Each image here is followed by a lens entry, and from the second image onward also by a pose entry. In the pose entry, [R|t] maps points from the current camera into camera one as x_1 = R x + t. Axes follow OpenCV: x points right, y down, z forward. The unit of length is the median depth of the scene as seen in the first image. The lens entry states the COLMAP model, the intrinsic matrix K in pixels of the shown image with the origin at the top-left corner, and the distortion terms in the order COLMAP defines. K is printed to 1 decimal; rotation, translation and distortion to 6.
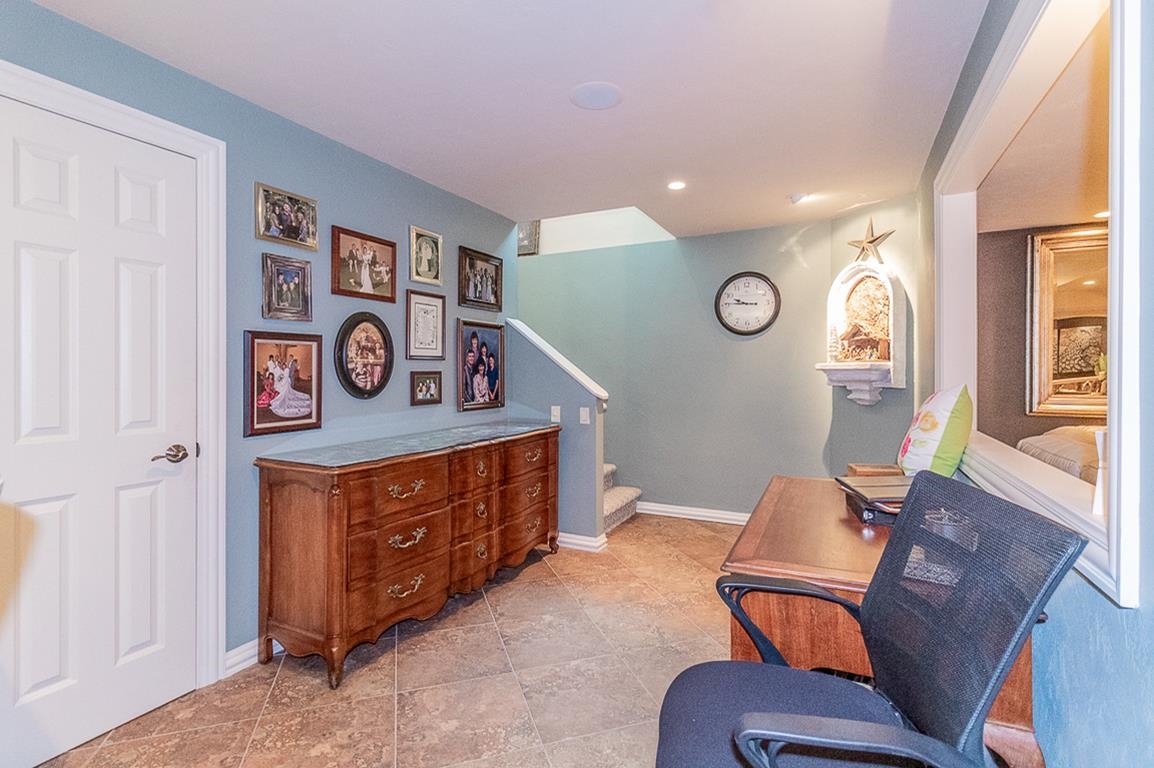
lens RADIAL K [[534.5, 0, 580.3], [0, 534.5, 375.7], [0, 0, 1]] dist [-0.001118, 0.000201]
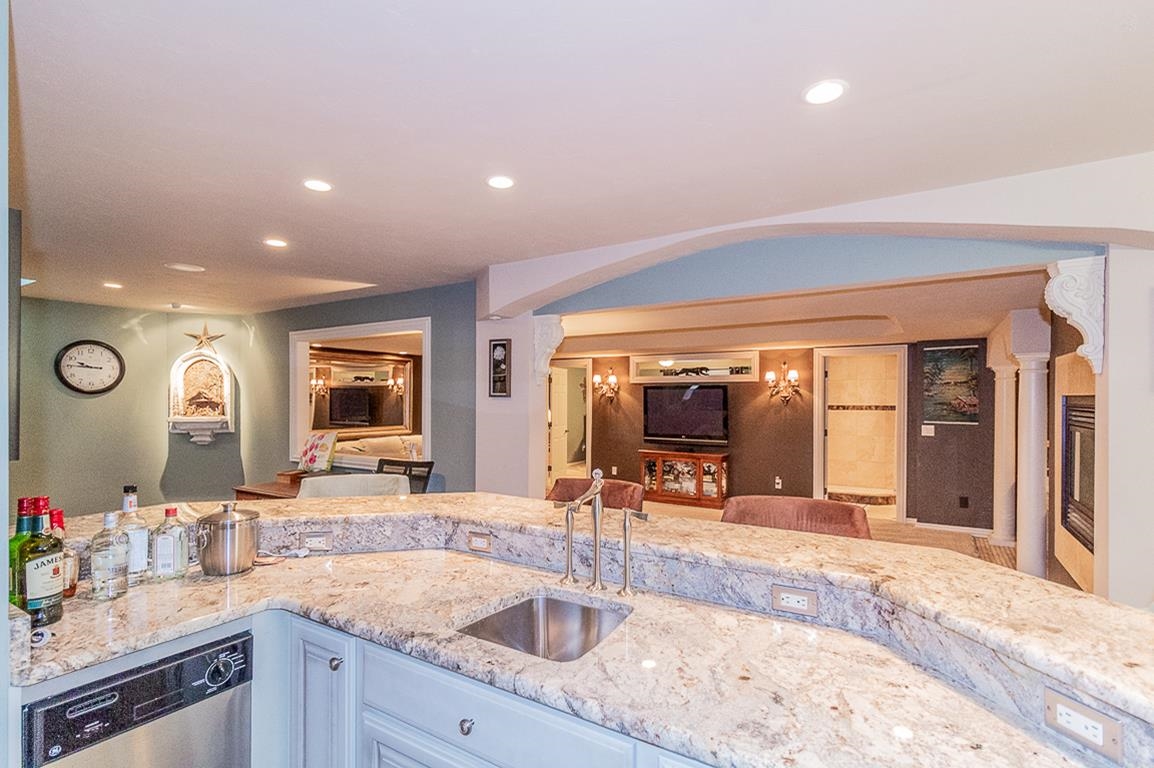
lens RADIAL K [[548.1, 0, 584.2], [0, 548.1, 397.9], [0, 0, 1]] dist [0.000543, 0.000511]
pose [[0.103342, -0.004154, 0.994637, -0.840475], [-0.001841, 0.999989, 0.004368, -0.080436], [-0.994644, -0.002282, 0.103333, -0.222019]]
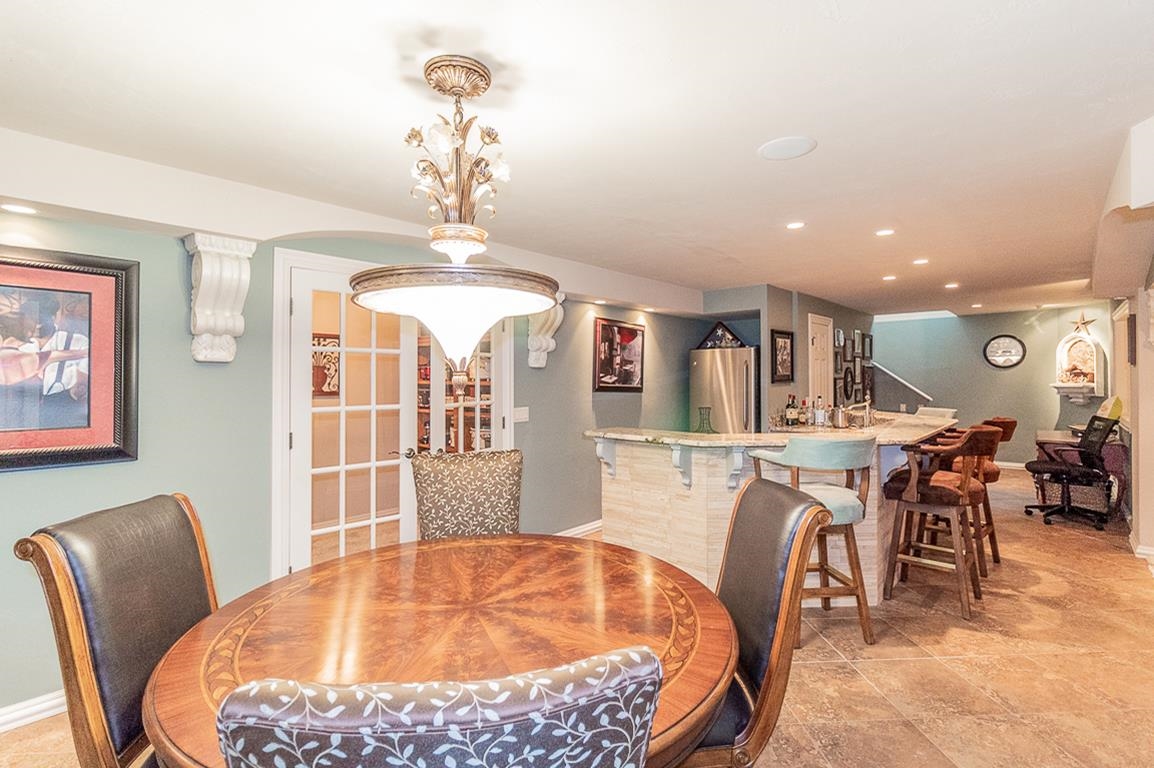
lens RADIAL K [[529.6, 0, 573.8], [0, 529.6, 377.6], [0, 0, 1]] dist [0.001538, 0.000108]
pose [[0.957270, -0.013504, -0.288881, -0.663476], [0.013608, 0.999906, -0.001648, -0.063910], [0.288876, -0.002353, 0.957364, -1.358416]]
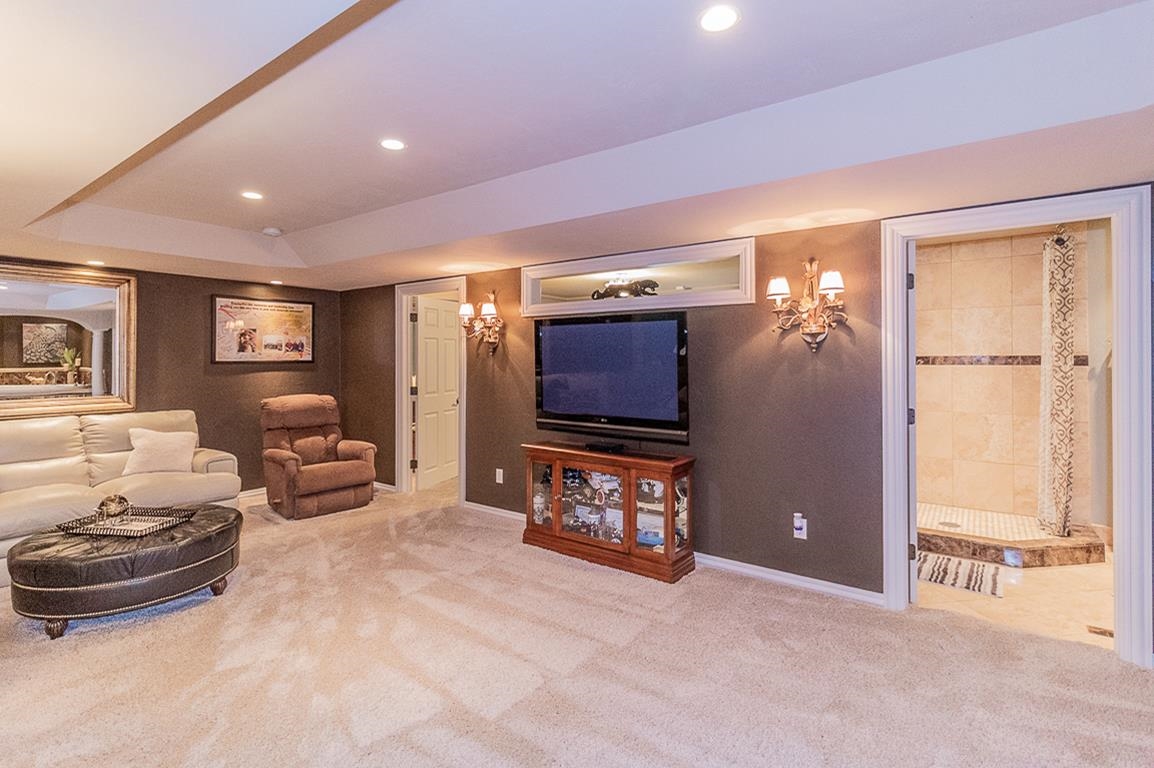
lens RADIAL K [[540.0, 0, 579.0], [0, 540.0, 352.4], [0, 0, 1]] dist [0.002005, 0.000418]
pose [[0.173694, 0.002344, 0.984797, 0.185823], [0.003756, 0.999988, -0.003043, -0.049984], [-0.984792, 0.004227, 0.173683, -0.492864]]
